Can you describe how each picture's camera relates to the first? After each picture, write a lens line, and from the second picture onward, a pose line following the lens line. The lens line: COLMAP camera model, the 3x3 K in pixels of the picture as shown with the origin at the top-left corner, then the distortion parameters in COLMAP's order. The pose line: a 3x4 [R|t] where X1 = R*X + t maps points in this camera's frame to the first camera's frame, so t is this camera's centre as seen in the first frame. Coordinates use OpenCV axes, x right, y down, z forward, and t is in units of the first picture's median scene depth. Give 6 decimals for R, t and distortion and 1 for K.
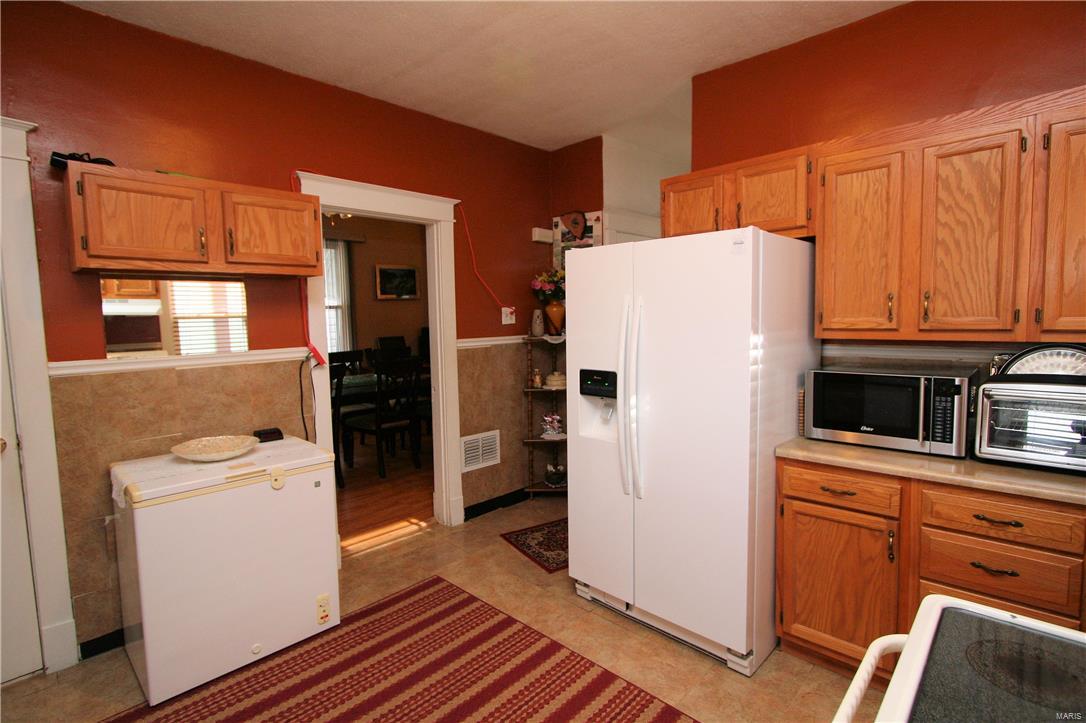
lens RADIAL K [[538.4, 0, 543.0], [0, 538.4, 361.5], [0, 0, 1]] dist [-0.004604, -0.000544]
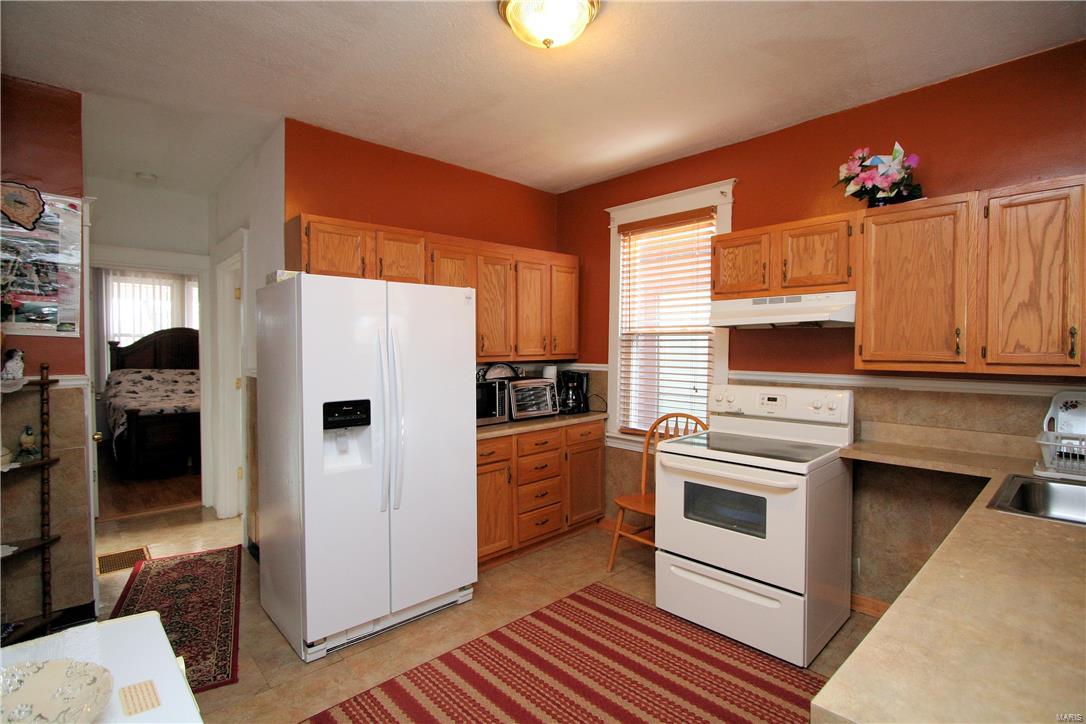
lens RADIAL K [[517.5, 0, 543.0], [0, 517.5, 362.0], [0, 0, 1]] dist [-0.007851, -0.000243]
pose [[0.052371, -0.015461, 0.998508, -0.855611], [0.086788, 0.996167, 0.010872, -0.034208], [-0.994849, 0.086089, 0.053512, 0.605839]]
